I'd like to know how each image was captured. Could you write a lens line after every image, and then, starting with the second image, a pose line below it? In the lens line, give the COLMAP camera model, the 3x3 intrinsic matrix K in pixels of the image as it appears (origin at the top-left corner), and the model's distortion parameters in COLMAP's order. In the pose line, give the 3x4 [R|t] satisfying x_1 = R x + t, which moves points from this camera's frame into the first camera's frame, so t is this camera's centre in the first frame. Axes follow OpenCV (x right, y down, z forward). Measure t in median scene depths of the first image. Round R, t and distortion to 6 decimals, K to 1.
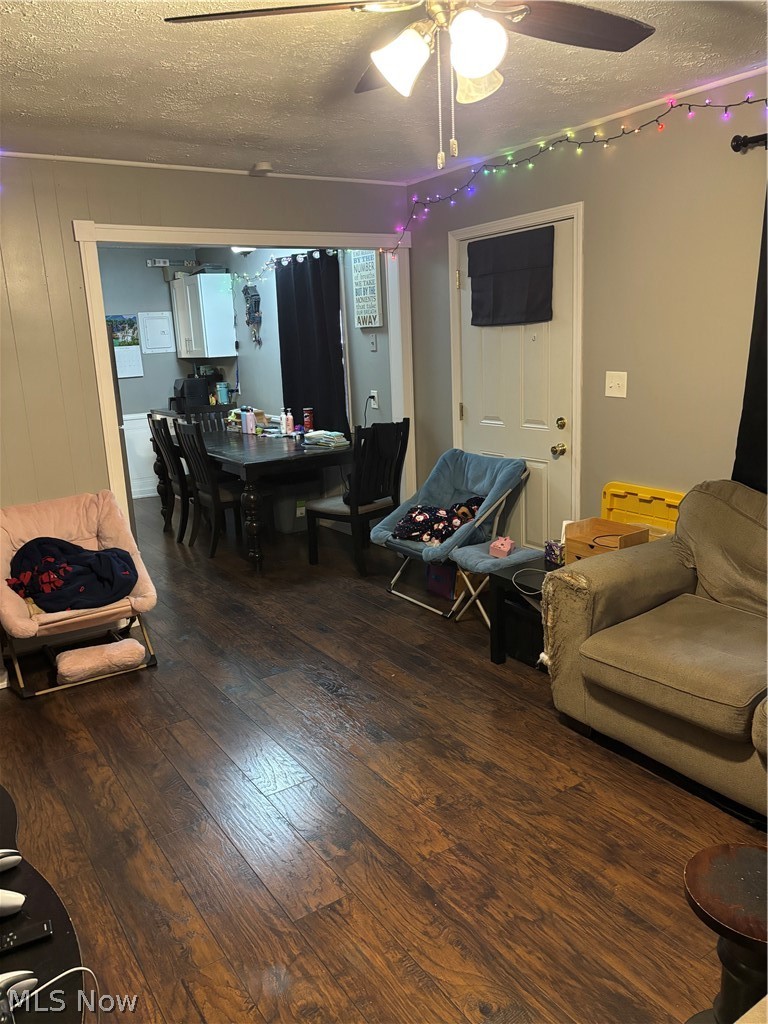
lens RADIAL K [[770.1, 0, 382.8], [0, 770.1, 512.0], [0, 0, 1]] dist [0.033461, -0.003609]
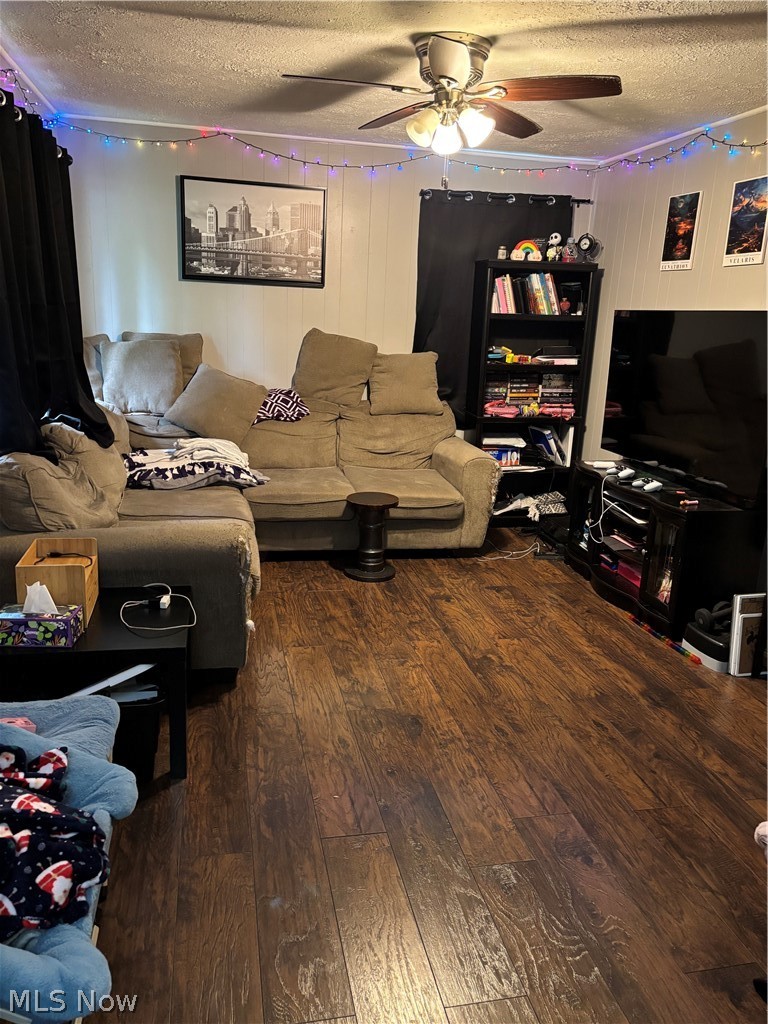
lens RADIAL K [[770.1, 0, 389.0], [0, 770.1, 503.4], [0, 0, 1]] dist [0.033461, -0.003609]
pose [[-0.929058, -0.082128, 0.360701, -0.370970], [0.087657, 0.898402, 0.430336, -0.443175], [-0.359397, 0.431425, -0.827469, 2.119240]]
